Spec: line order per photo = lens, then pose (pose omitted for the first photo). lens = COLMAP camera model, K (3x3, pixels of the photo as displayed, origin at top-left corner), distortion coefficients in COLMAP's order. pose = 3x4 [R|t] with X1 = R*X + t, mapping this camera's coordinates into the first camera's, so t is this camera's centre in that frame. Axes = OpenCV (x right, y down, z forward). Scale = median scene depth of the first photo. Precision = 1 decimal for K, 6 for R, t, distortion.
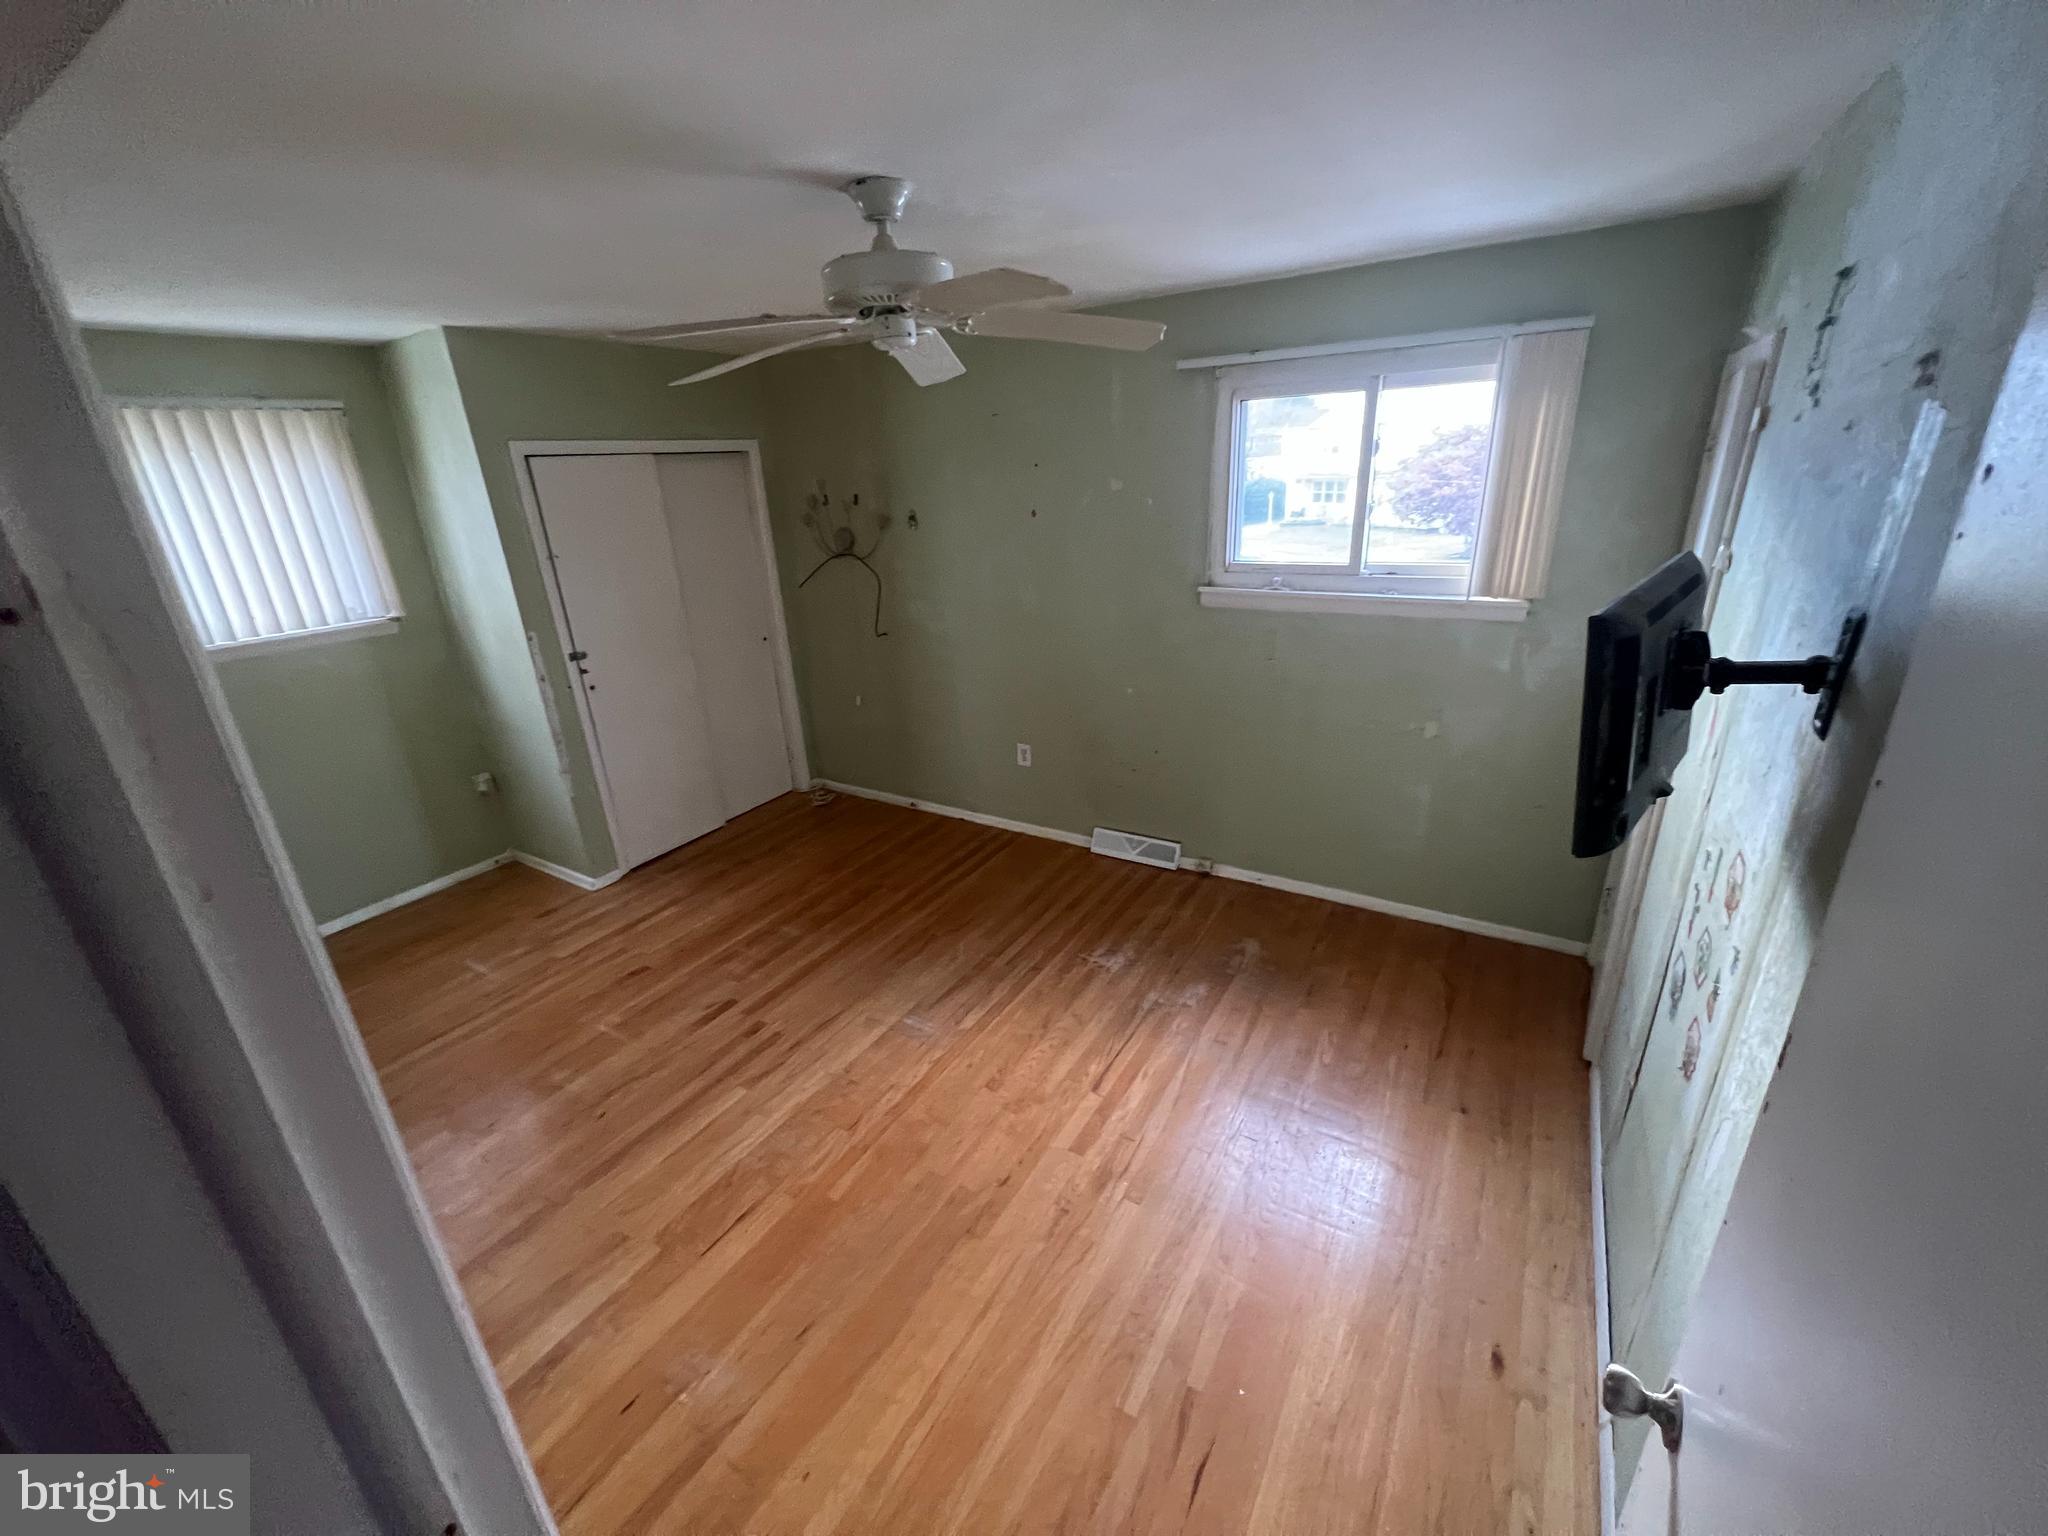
lens RADIAL K [[828.2, 0, 1023.6], [0, 828.2, 770.1], [0, 0, 1]] dist [-0.001276, 0.000971]
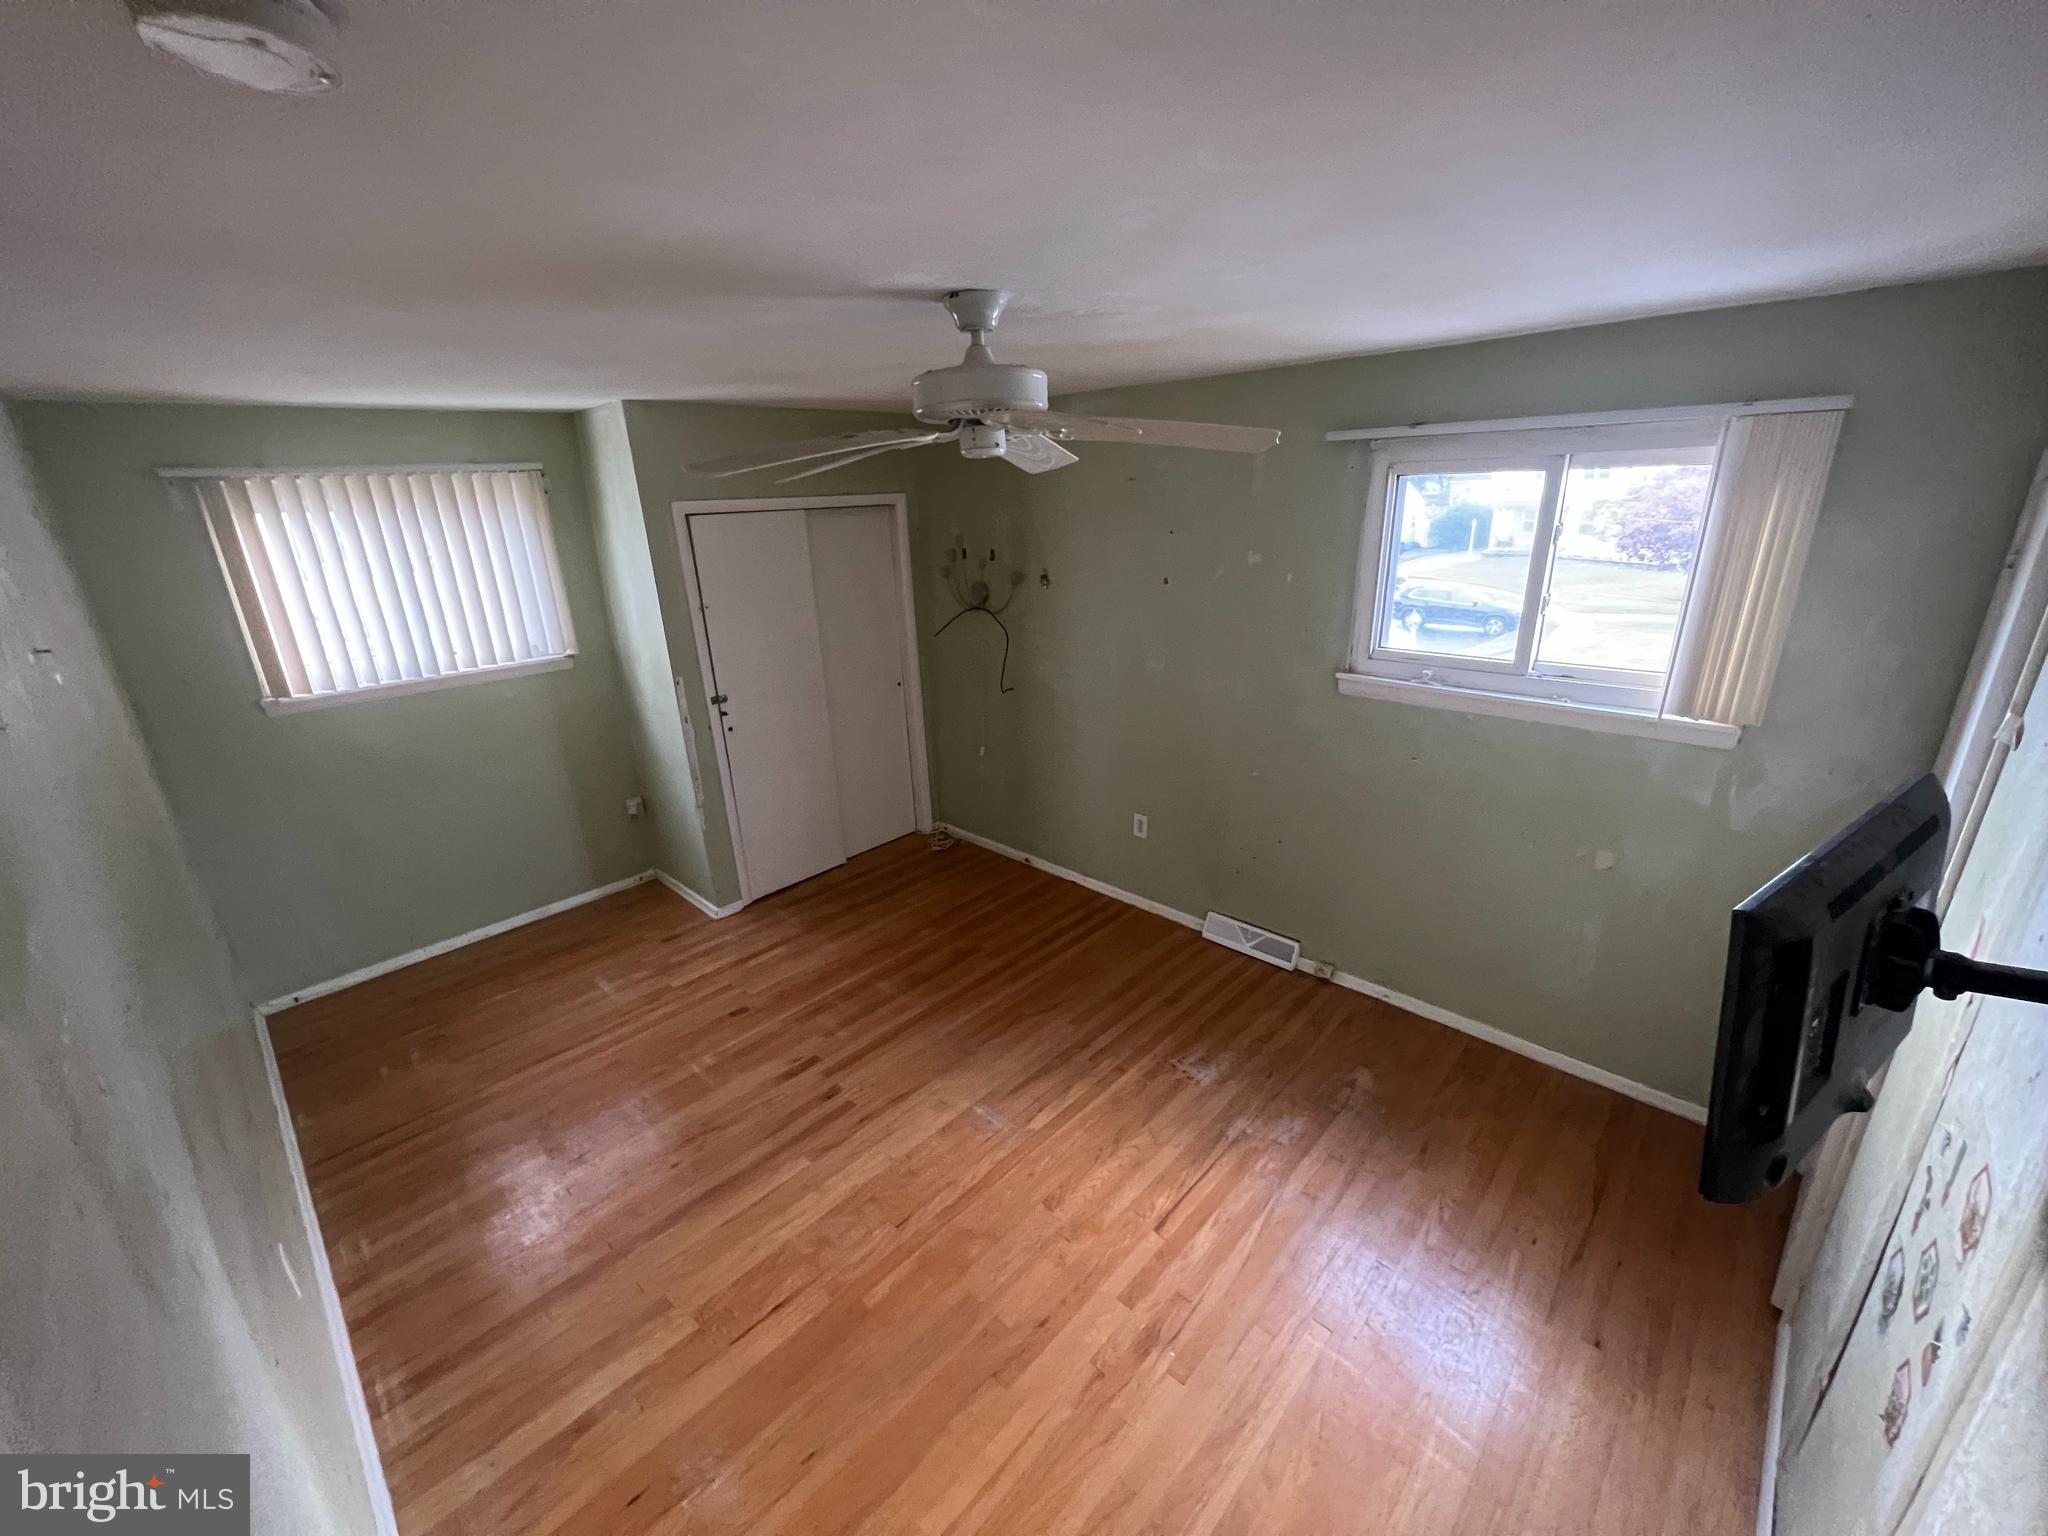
lens RADIAL K [[828.2, 0, 1022.8], [0, 828.2, 768.2], [0, 0, 1]] dist [-0.001276, 0.000971]
pose [[0.978042, 0.080014, -0.192435, 0.065048], [-0.083434, 0.996466, -0.009719, -0.090275], [0.190977, 0.025561, 0.981262, 0.046157]]
